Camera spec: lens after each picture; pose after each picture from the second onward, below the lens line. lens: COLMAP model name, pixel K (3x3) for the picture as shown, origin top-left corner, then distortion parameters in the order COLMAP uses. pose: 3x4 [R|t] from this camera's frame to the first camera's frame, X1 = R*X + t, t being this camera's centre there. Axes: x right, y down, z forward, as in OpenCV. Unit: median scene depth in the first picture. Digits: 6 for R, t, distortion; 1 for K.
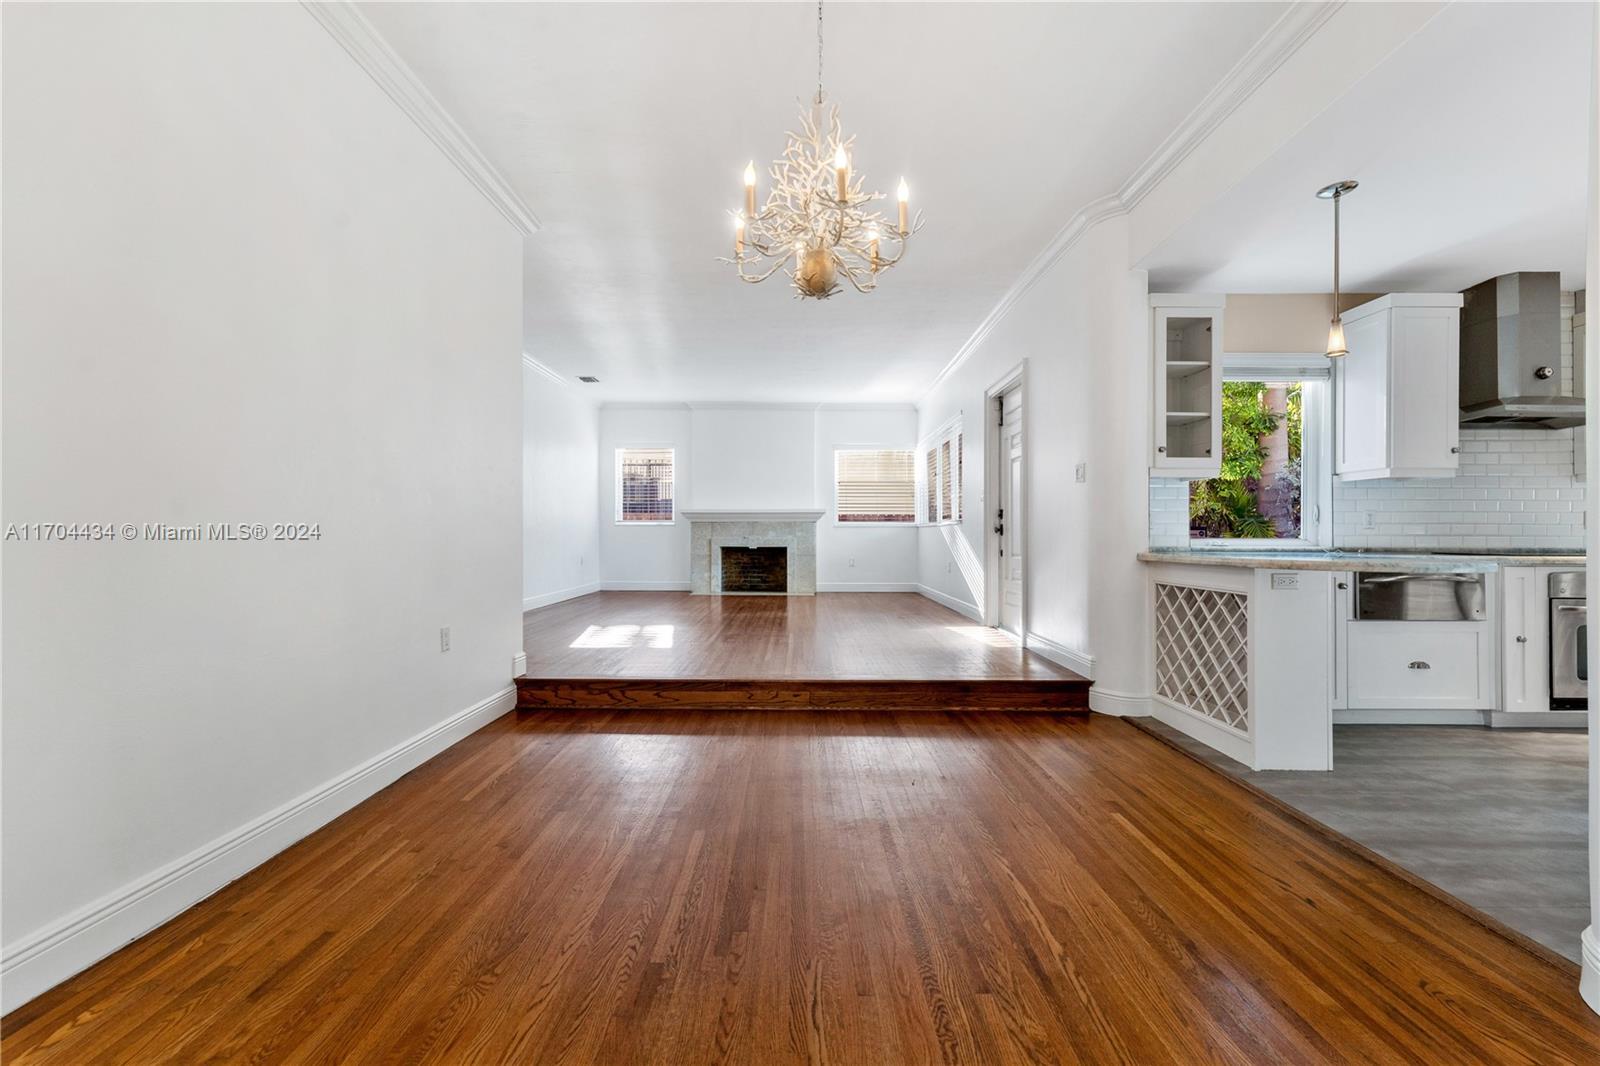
lens RADIAL K [[661.7, 0, 786.7], [0, 661.7, 535.2], [0, 0, 1]] dist [0.005085, 0.000492]
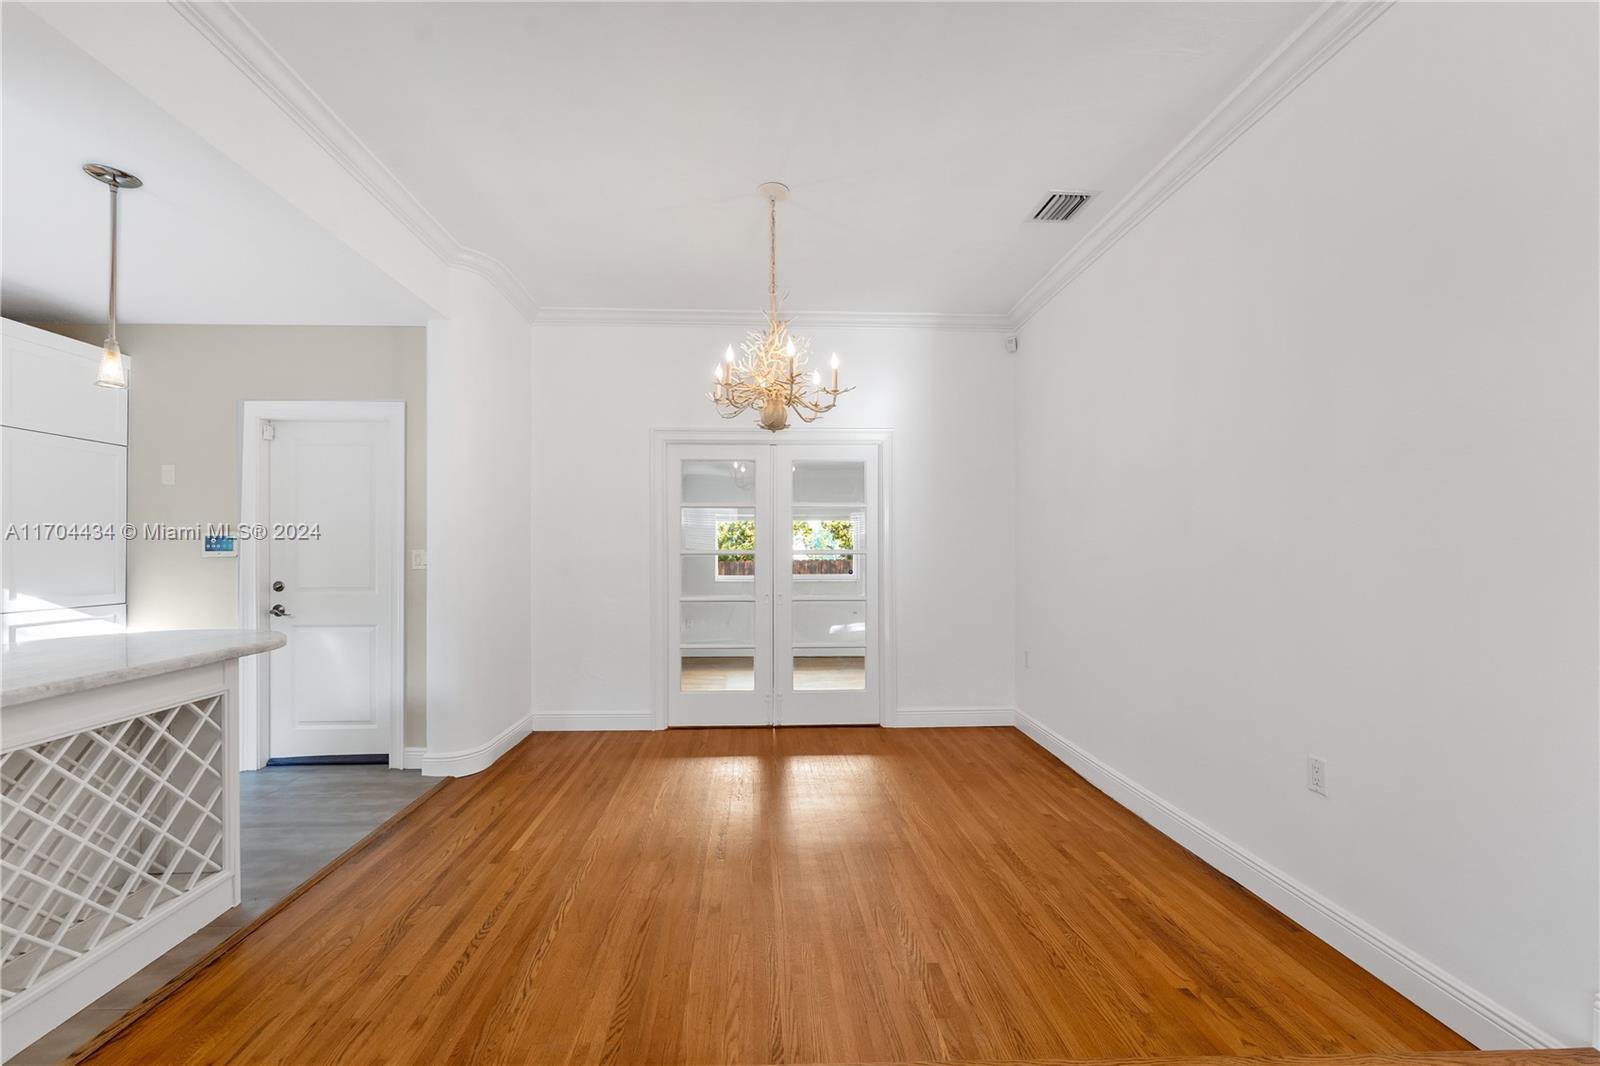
lens RADIAL K [[661.7, 0, 785.7], [0, 661.7, 559.9], [0, 0, 1]] dist [0.005085, 0.000492]
pose [[-0.997975, -0.006498, -0.063271, 0.030203], [-0.007425, 0.999868, 0.014423, -0.027468], [0.063169, 0.014864, -0.997892, 0.612369]]
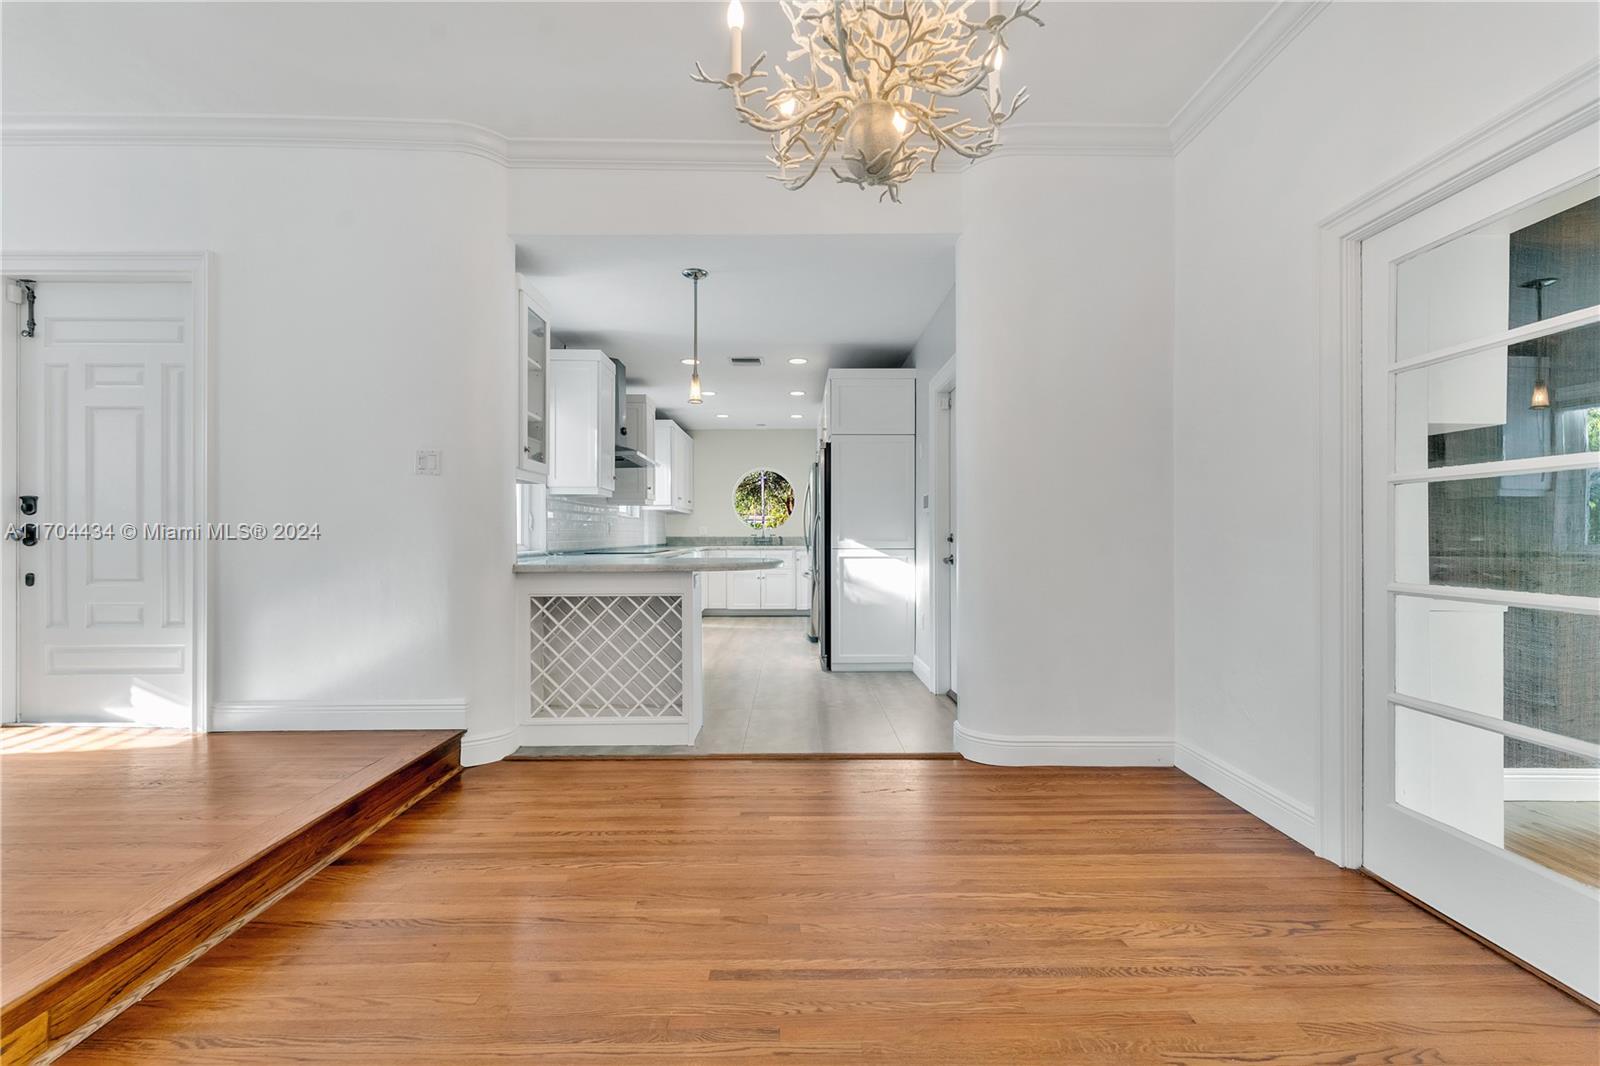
lens RADIAL K [[661.7, 0, 795.3], [0, 661.7, 531.6], [0, 0, 1]] dist [0.005085, 0.000492]
pose [[-0.025454, -0.000490, 0.999676, -0.149443], [0.003814, 0.999993, 0.000587, -0.006408], [-0.999669, 0.003828, -0.025452, 0.280345]]
